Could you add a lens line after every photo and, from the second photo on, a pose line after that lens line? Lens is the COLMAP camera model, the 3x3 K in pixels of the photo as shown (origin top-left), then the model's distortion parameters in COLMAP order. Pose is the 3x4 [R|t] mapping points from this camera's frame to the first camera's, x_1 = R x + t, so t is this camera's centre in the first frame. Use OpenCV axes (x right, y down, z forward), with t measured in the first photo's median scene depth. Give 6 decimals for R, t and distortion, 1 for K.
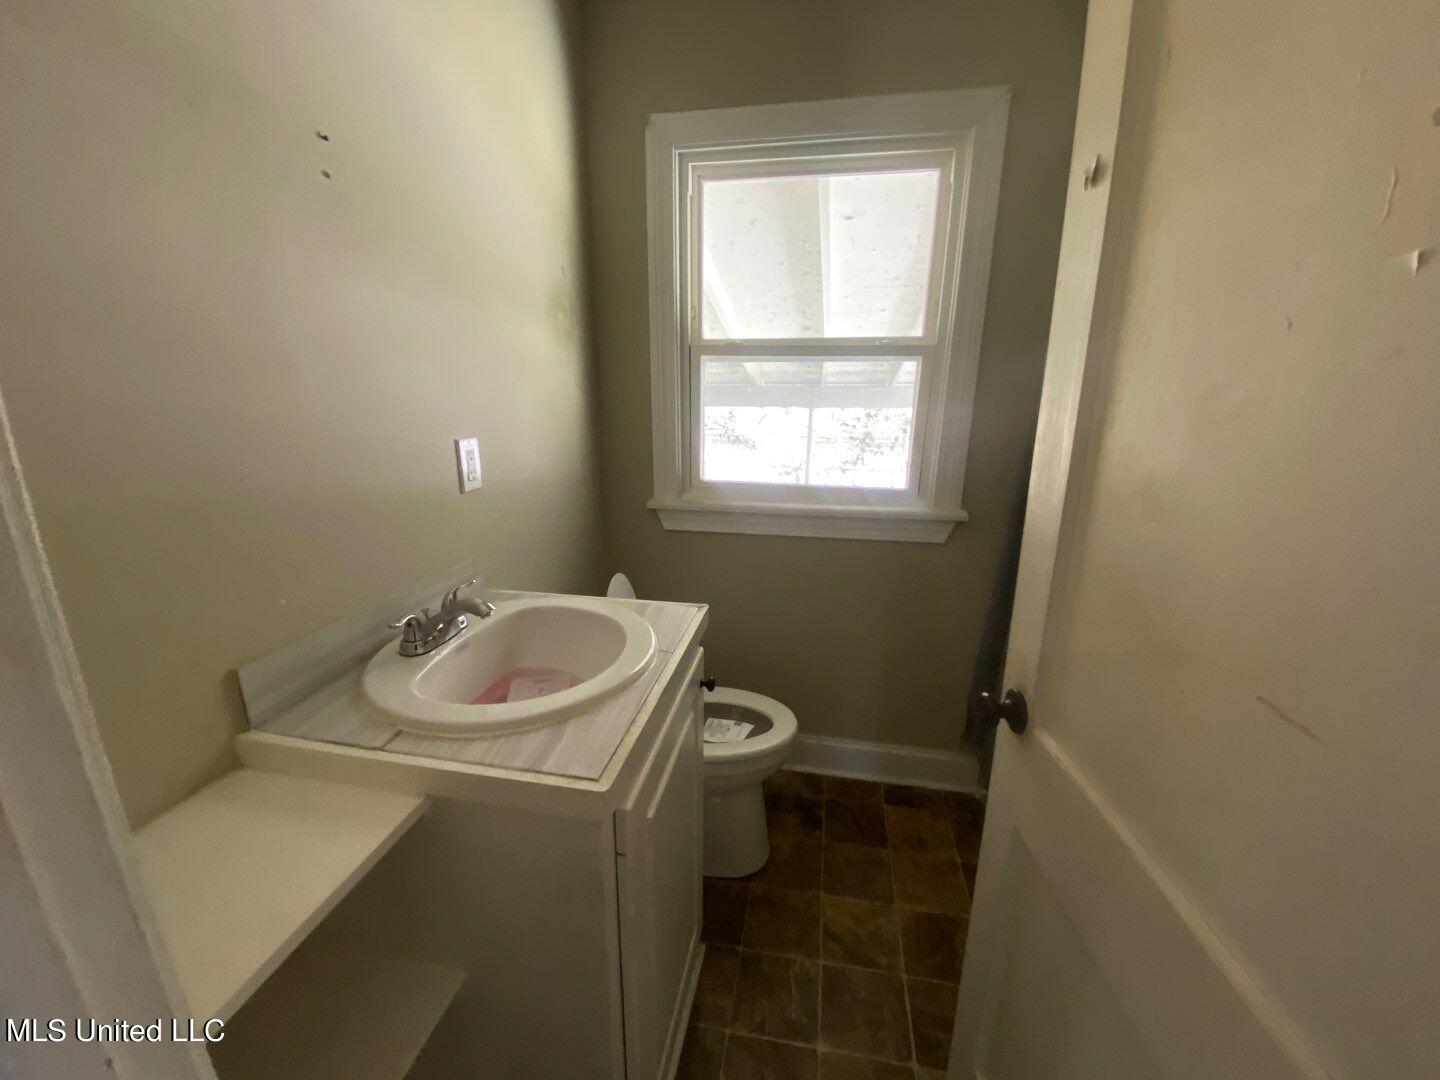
lens RADIAL K [[582.9, 0, 716.5], [0, 582.9, 537.3], [0, 0, 1]] dist [0.003611, -0.001515]
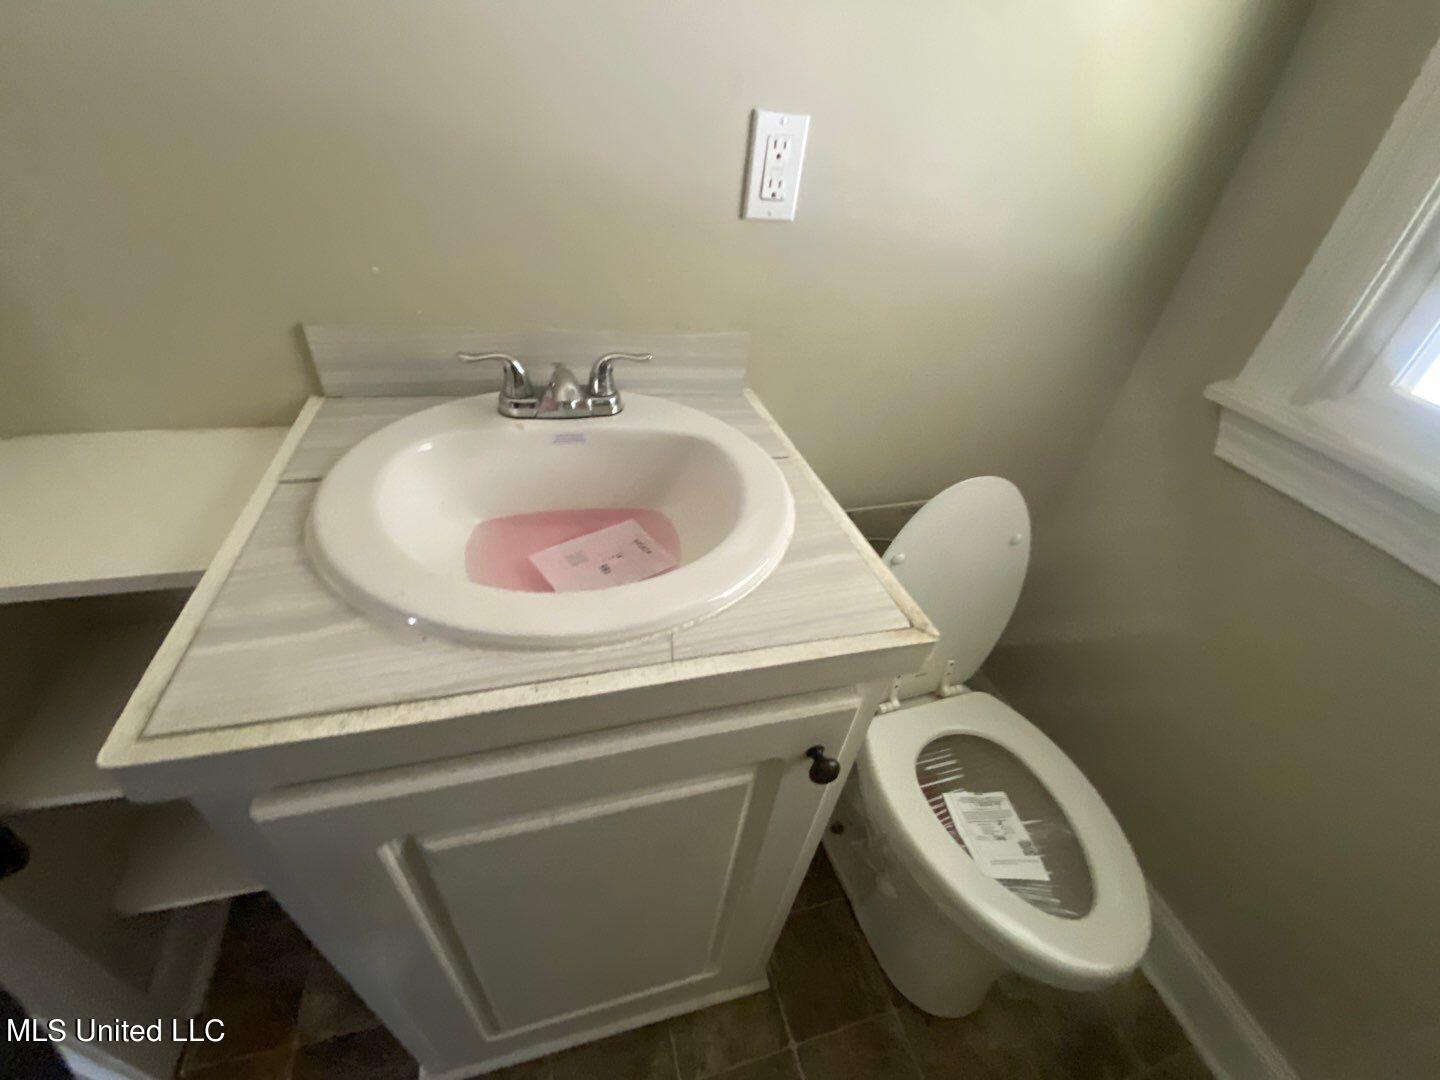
lens RADIAL K [[582.9, 0, 719.2], [0, 582.9, 545.5], [0, 0, 1]] dist [0.003611, -0.001515]
pose [[0.438523, 0.578811, -0.687514, 0.159356], [-0.324147, 0.815366, 0.479695, -0.080035], [0.838228, 0.012499, 0.545177, 0.651385]]
